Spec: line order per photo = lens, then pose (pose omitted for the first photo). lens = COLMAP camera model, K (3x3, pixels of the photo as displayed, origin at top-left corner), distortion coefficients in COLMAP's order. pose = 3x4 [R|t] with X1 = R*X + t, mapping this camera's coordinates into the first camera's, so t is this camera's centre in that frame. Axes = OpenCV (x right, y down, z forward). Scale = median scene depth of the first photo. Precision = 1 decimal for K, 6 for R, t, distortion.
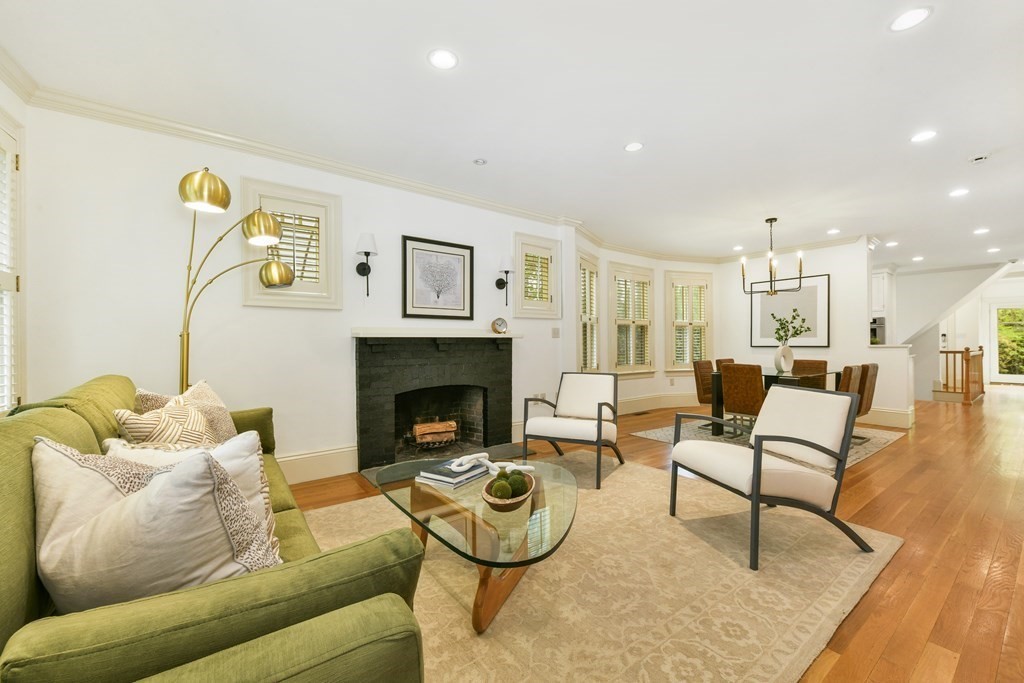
lens RADIAL K [[411.0, 0, 507.5], [0, 411.0, 344.0], [0, 0, 1]] dist [-0.000484, -0.000164]
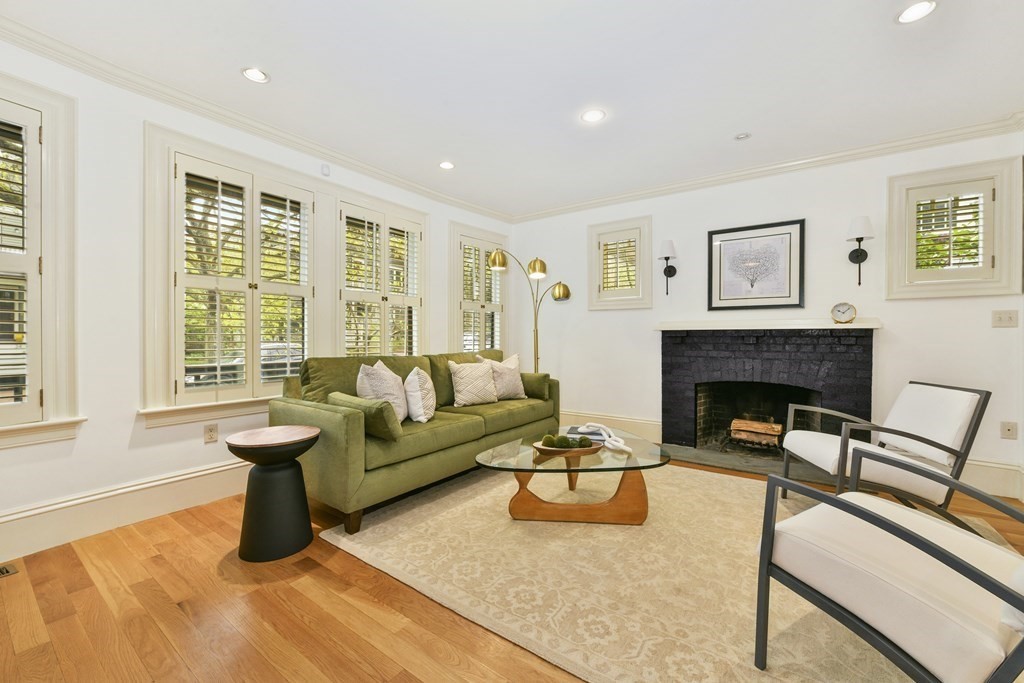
lens RADIAL K [[410.1, 0, 509.0], [0, 410.1, 339.2], [0, 0, 1]] dist [-0.000349, -0.000098]
pose [[0.304151, 0.011129, -0.952559, 0.578344], [-0.006295, 0.999933, 0.009672, 0.000490], [0.952603, 0.003055, 0.304201, 0.205701]]
